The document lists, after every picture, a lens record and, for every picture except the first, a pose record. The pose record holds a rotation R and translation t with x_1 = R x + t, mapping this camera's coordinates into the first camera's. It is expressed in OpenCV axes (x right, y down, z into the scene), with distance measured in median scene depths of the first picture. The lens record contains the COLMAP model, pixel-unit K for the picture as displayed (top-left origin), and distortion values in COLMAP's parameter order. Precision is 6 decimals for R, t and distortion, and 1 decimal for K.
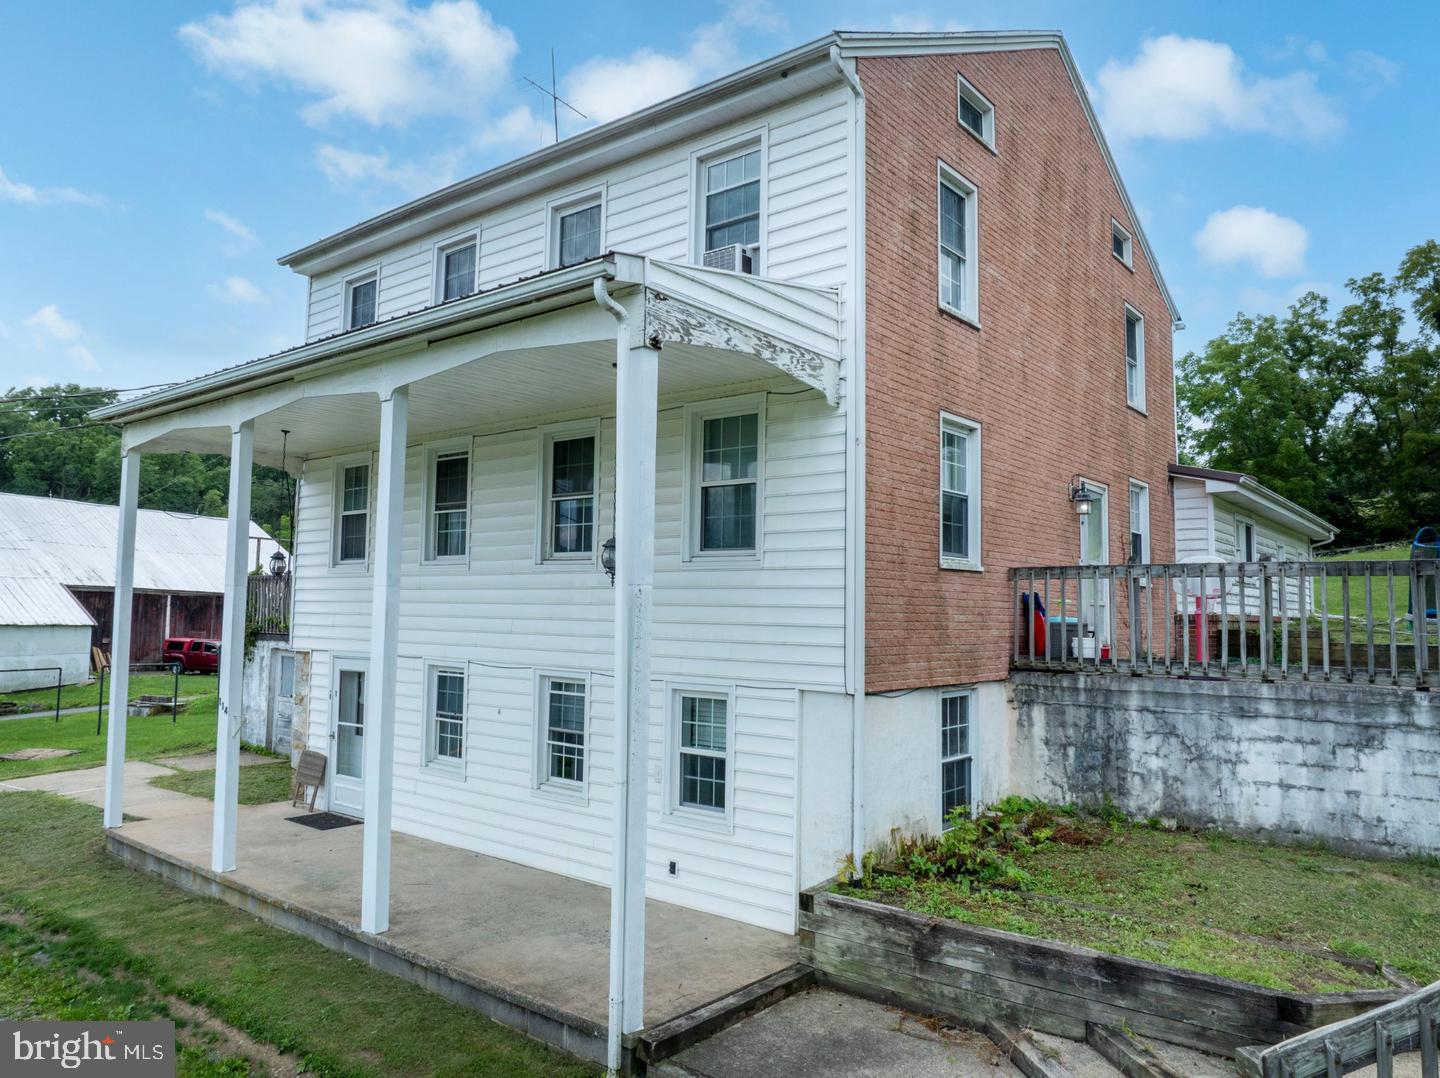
lens RADIAL K [[1014.4, 0, 728.3], [0, 1014.4, 534.9], [0, 0, 1]] dist [-0.050874, 0.017757]
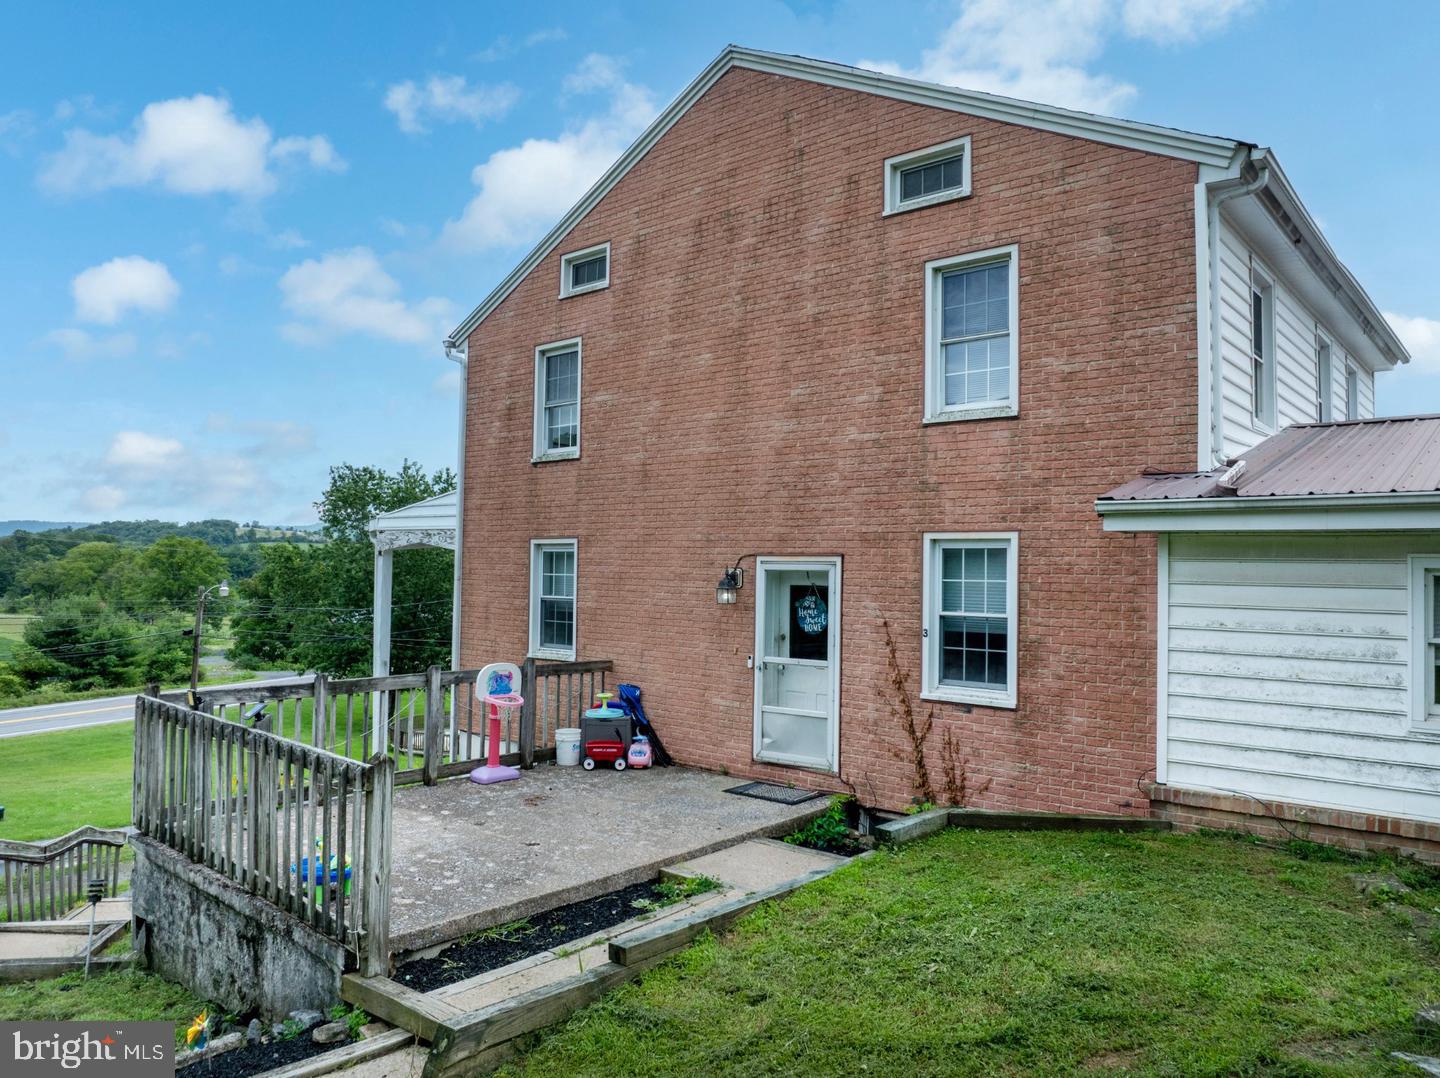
lens RADIAL K [[1014.4, 0, 714.9], [0, 1014.4, 535.7], [0, 0, 1]] dist [-0.050874, 0.017757]
pose [[-0.038588, -0.049026, -0.998052, 1.527395], [0.060004, 0.996880, -0.051288, -0.043755], [0.997452, -0.061866, -0.035526, 1.275635]]
